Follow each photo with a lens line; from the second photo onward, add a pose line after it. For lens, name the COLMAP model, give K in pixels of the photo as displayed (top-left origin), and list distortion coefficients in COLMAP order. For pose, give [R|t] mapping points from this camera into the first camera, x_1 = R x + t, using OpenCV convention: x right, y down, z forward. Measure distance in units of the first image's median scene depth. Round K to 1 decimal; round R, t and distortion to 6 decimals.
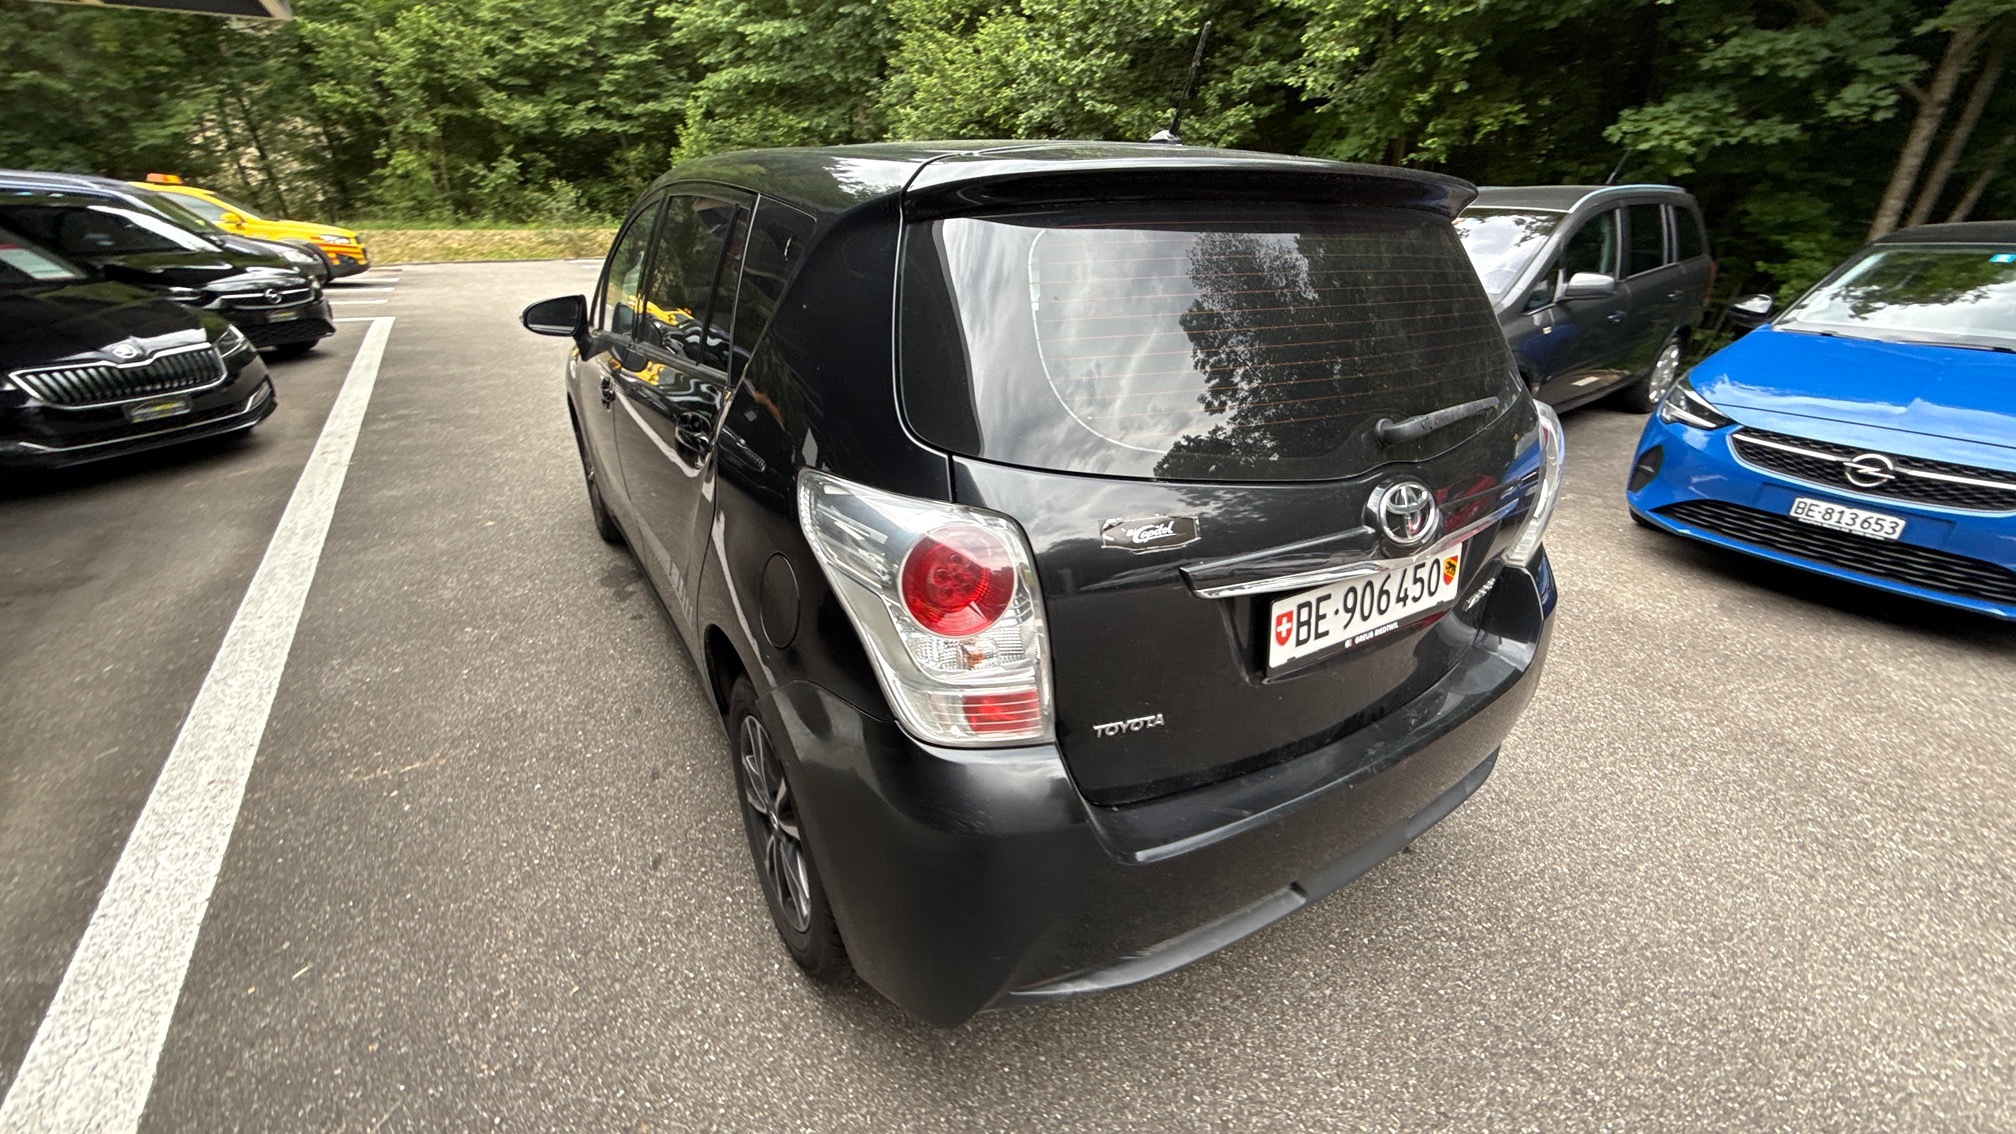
lens RADIAL K [[799.9, 0, 1006.4], [0, 799.9, 569.2], [0, 0, 1]] dist [0.000892, -0.000375]
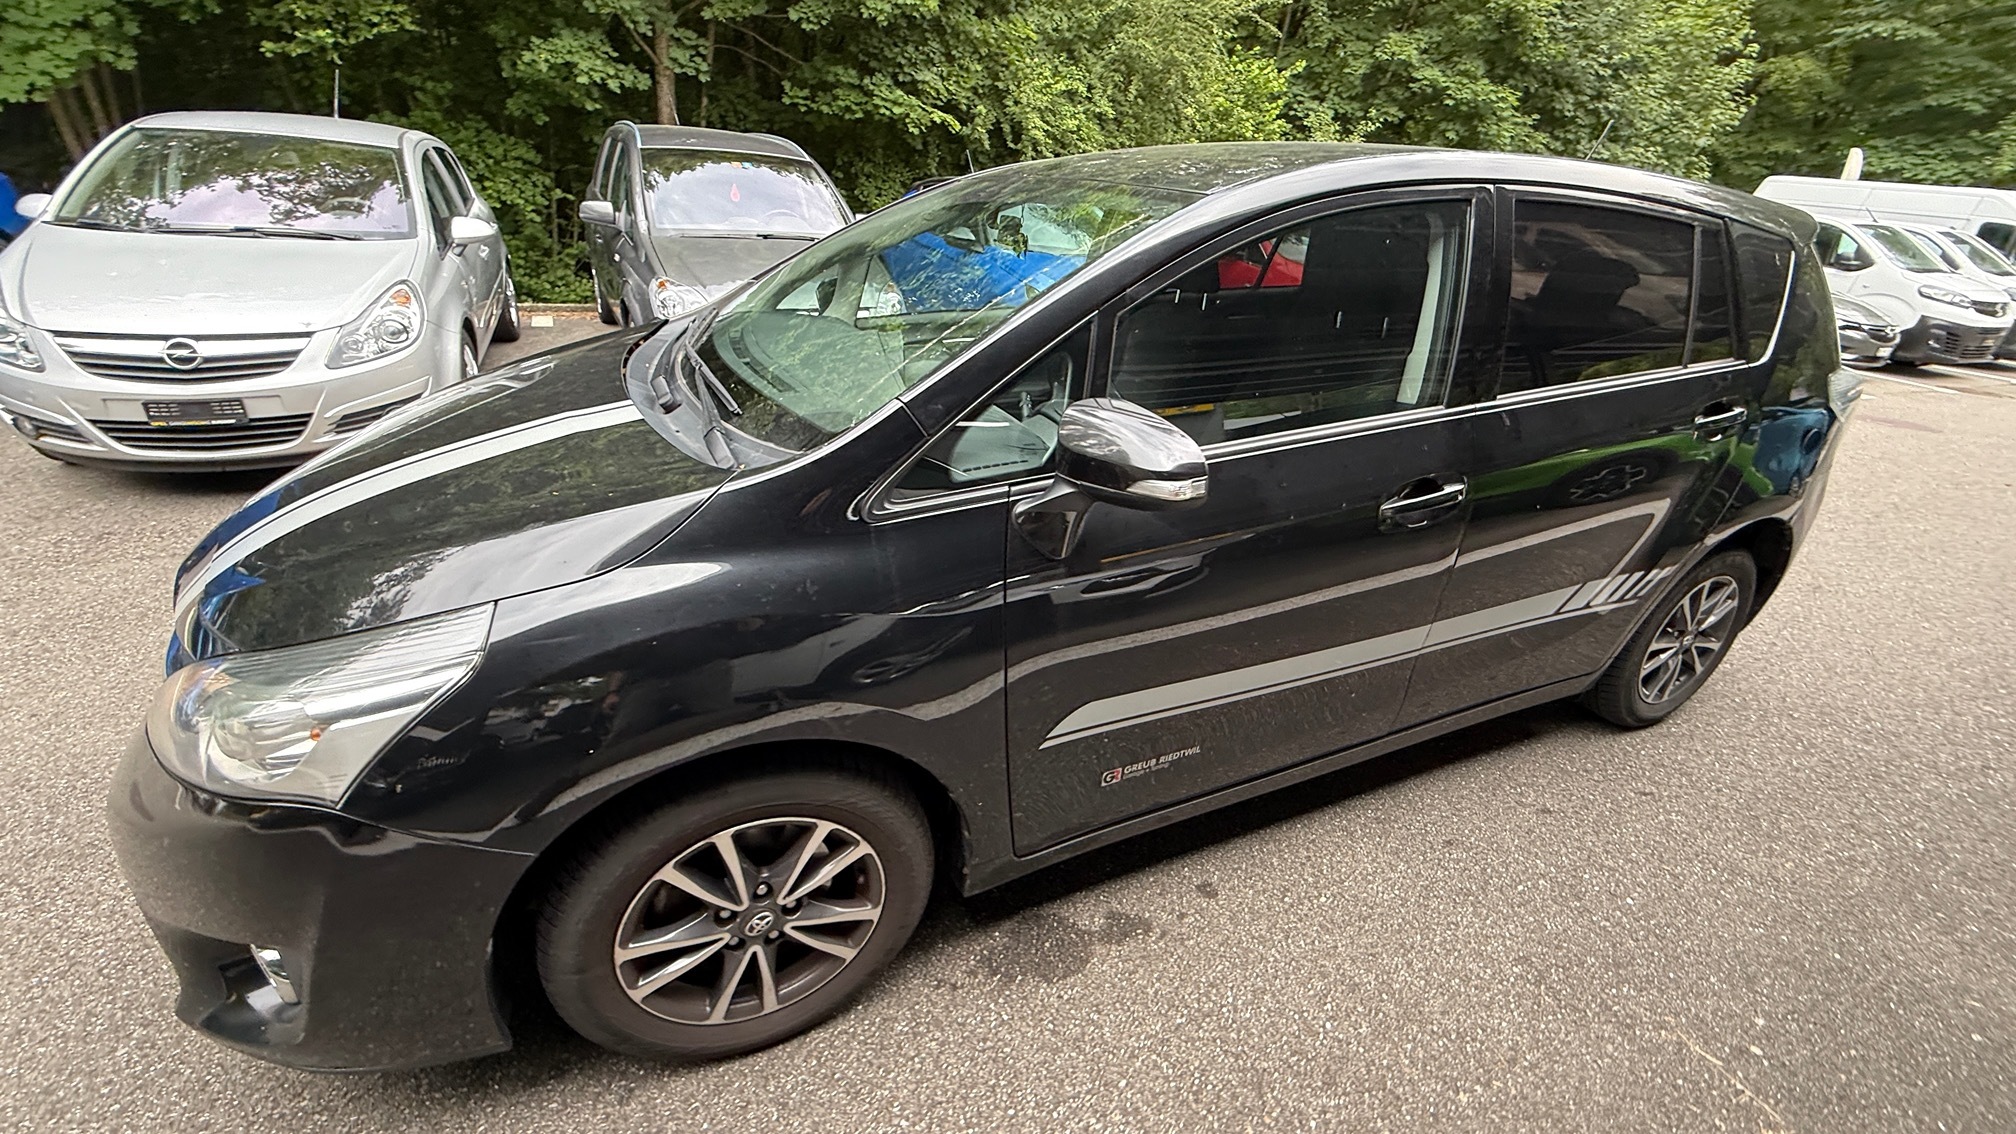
lens RADIAL K [[799.9, 0, 1005.8], [0, 799.9, 568.0], [0, 0, 1]] dist [0.000892, -0.000375]
pose [[0.129629, -0.433698, 0.891685, -0.318058], [0.345909, 0.862557, 0.369244, -0.147019], [-0.929270, 0.260577, 0.261833, 0.322045]]
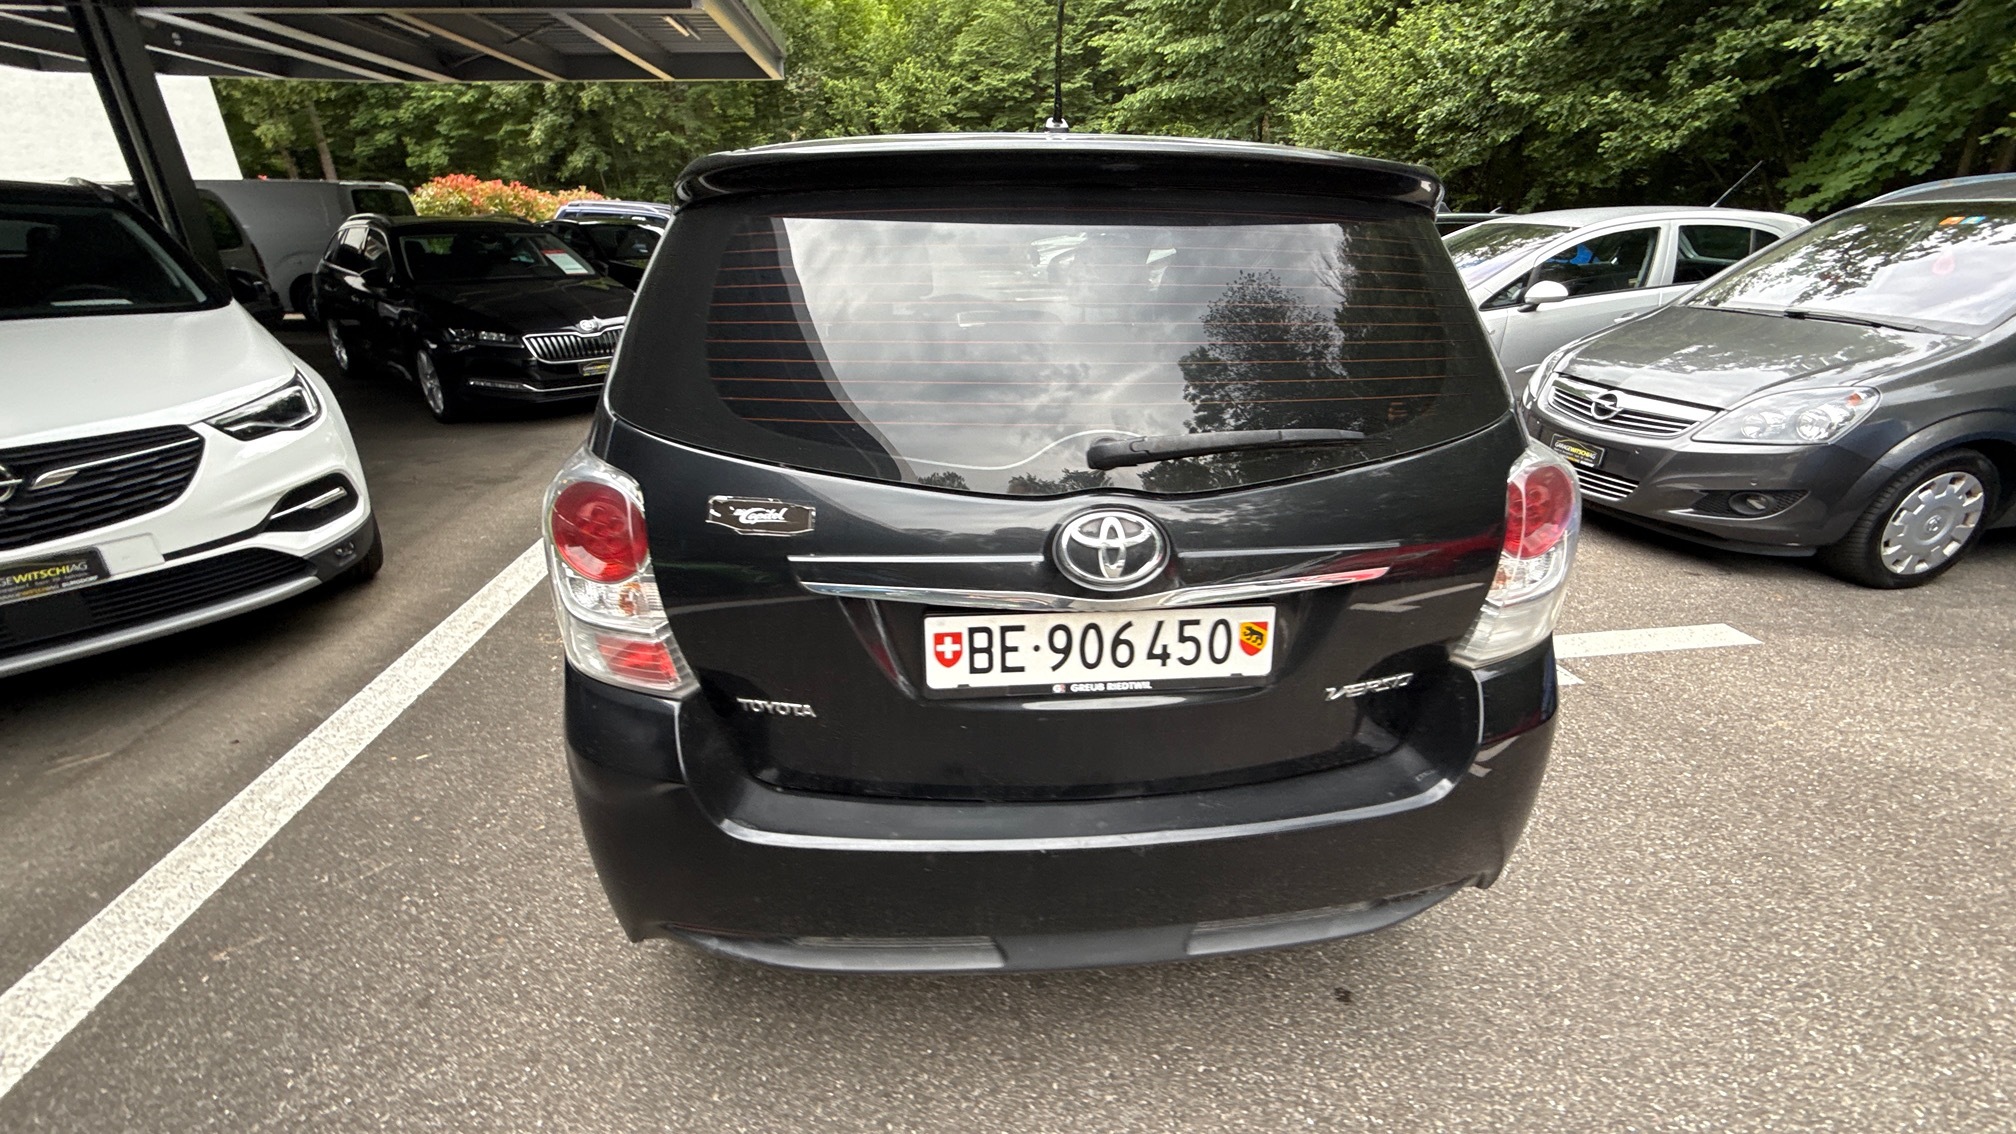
lens RADIAL K [[799.9, 0, 1005.9], [0, 799.9, 569.6], [0, 0, 1]] dist [0.000892, -0.000375]
pose [[0.890344, 0.170040, -0.422343, 0.105705], [-0.175688, 0.984107, 0.025844, -0.006977], [0.420025, 0.051191, 0.906067, 0.025590]]
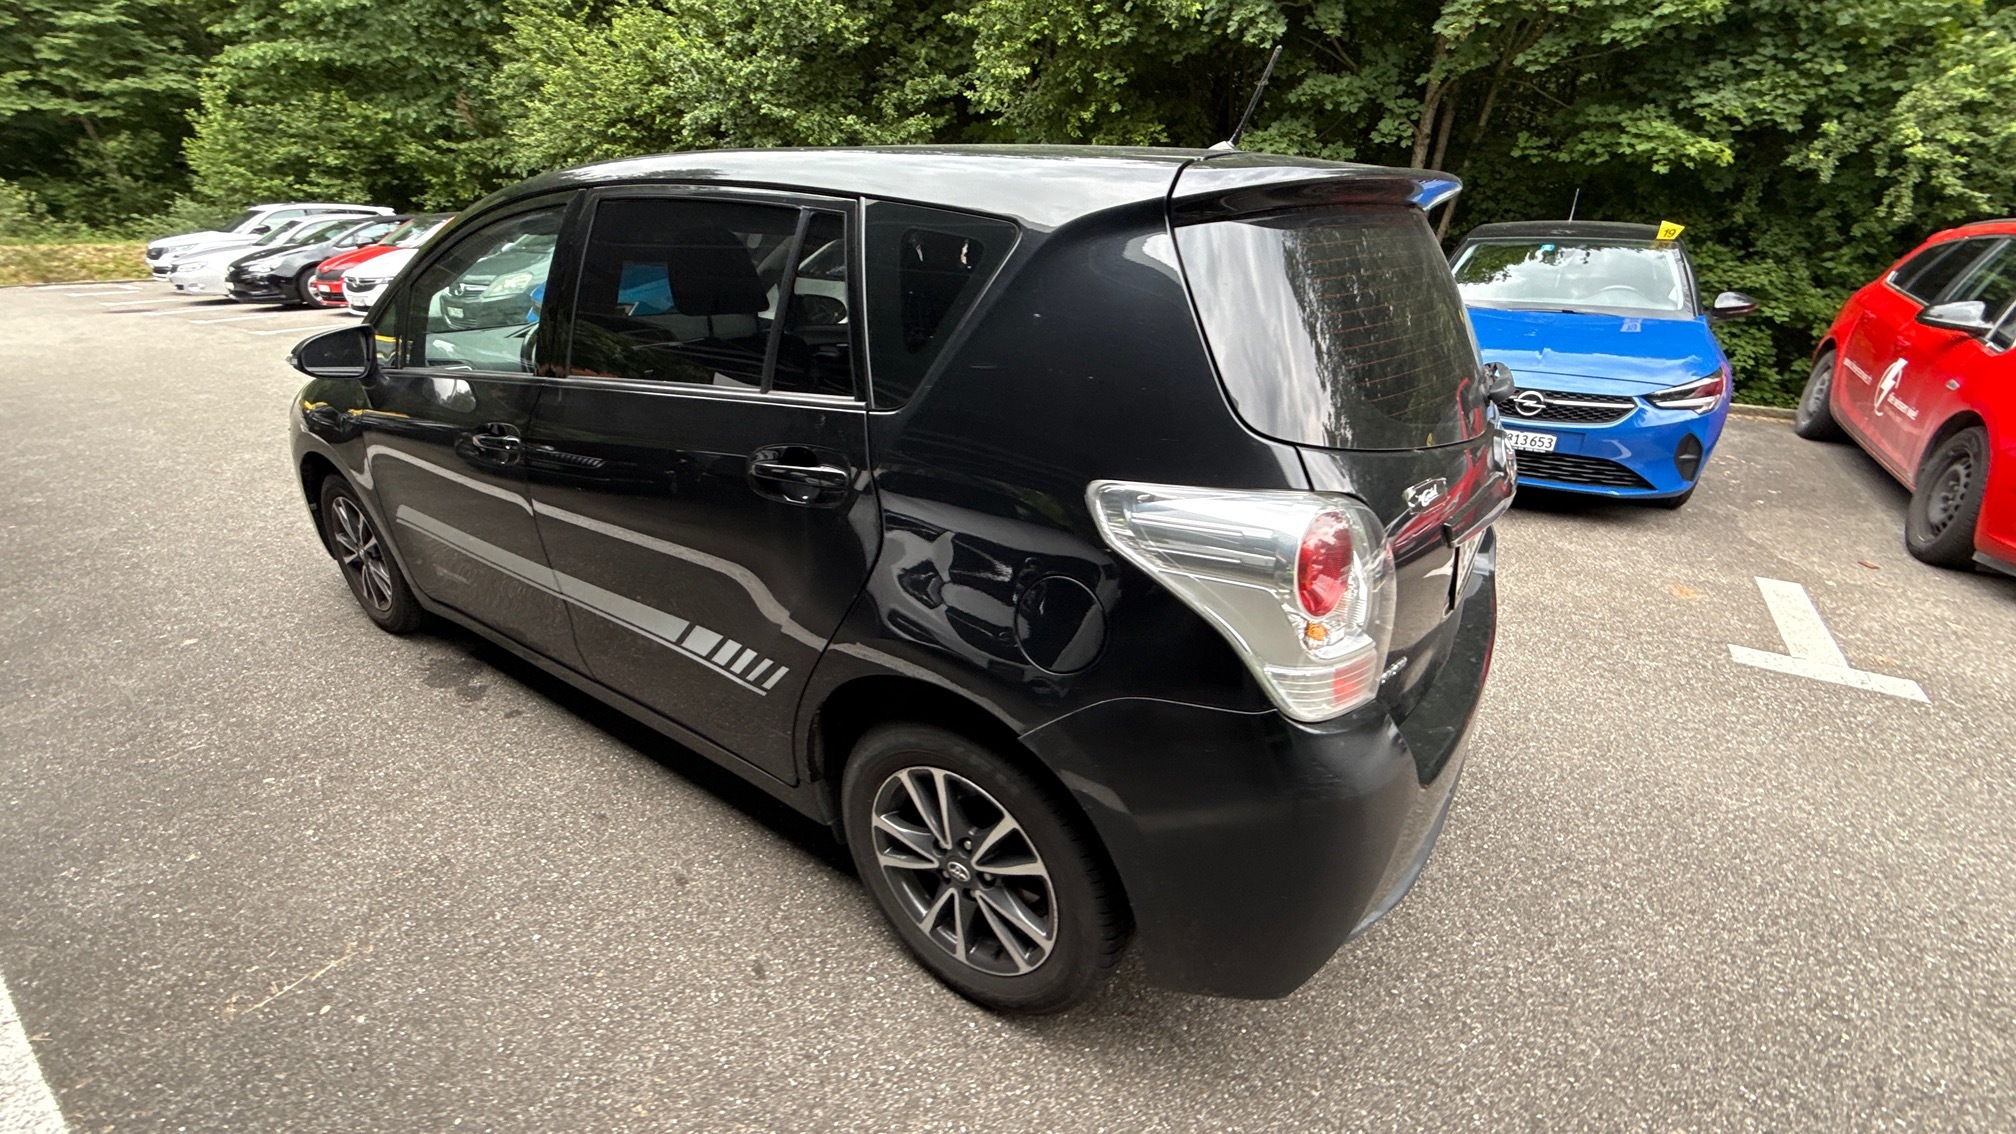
lens RADIAL K [[799.9, 0, 1003.6], [0, 799.9, 568.4], [0, 0, 1]] dist [0.000892, -0.000375]
pose [[0.918969, -0.161520, 0.359732, -0.094762], [0.164105, 0.986161, 0.023564, -0.008252], [-0.358559, 0.037379, 0.932758, 0.018565]]
